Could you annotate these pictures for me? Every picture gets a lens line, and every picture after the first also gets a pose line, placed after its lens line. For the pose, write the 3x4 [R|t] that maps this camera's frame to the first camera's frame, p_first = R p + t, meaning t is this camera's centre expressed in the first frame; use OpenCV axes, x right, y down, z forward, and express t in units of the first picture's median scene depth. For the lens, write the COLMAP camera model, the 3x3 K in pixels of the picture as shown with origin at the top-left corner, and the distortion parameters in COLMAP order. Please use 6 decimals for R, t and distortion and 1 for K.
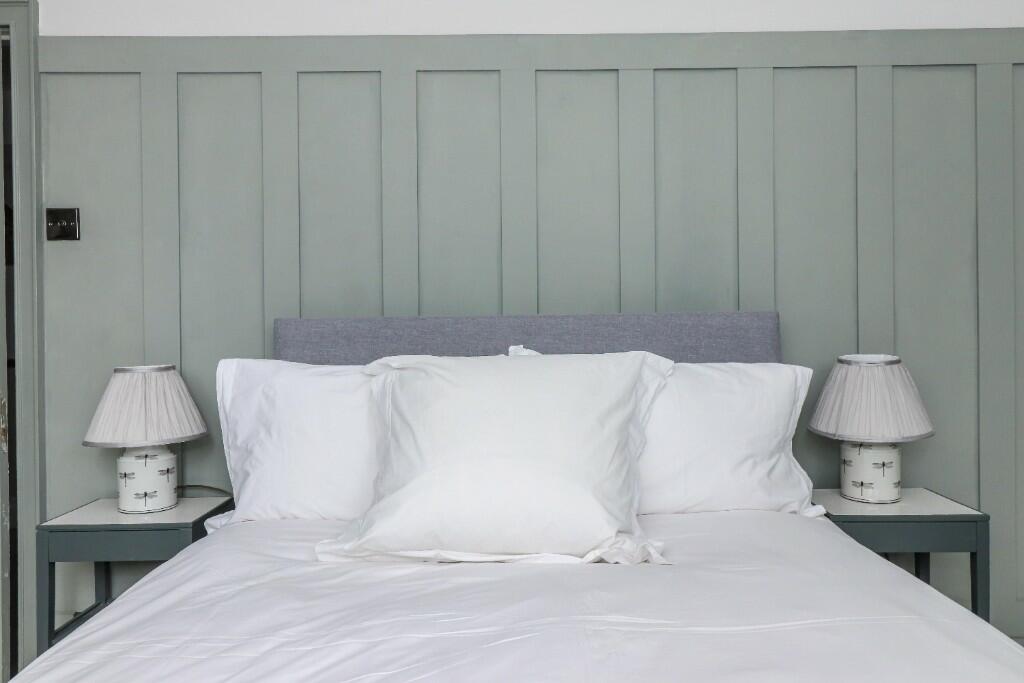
lens RADIAL K [[803.0, 0, 511.7], [0, 803.0, 330.6], [0, 0, 1]] dist [0.007887, 0.002930]
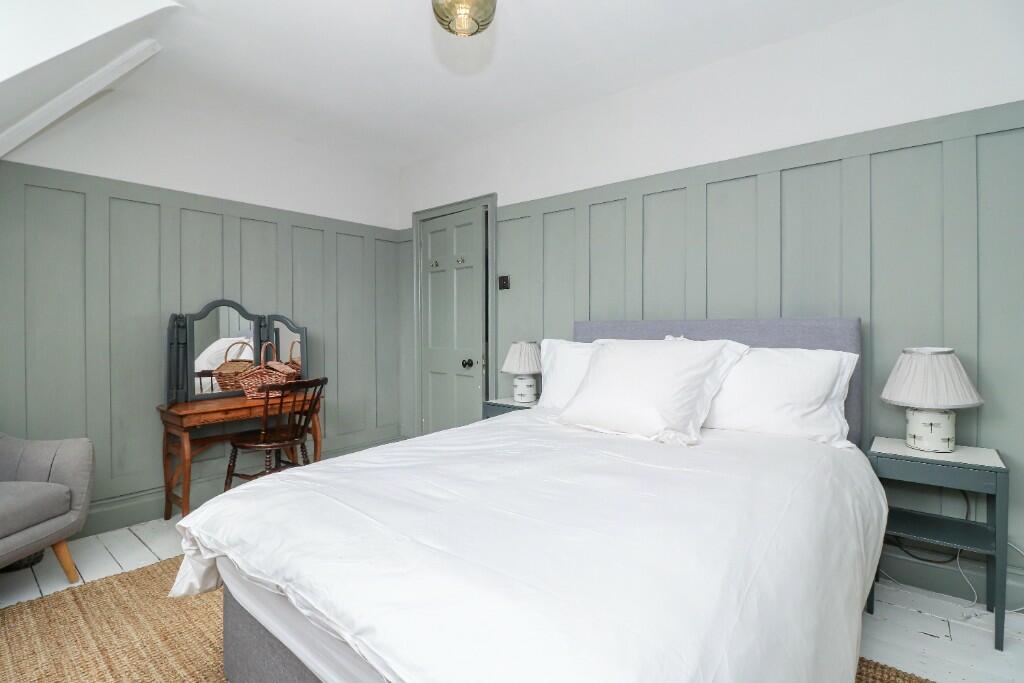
lens RADIAL K [[477.8, 0, 507.7], [0, 477.8, 333.0], [0, 0, 1]] dist [-0.003409, -0.000429]
pose [[0.773189, 0.016828, -0.633952, 0.412277], [-0.009674, 0.999845, 0.014743, -0.000840], [0.634102, -0.005266, 0.773232, -0.126620]]
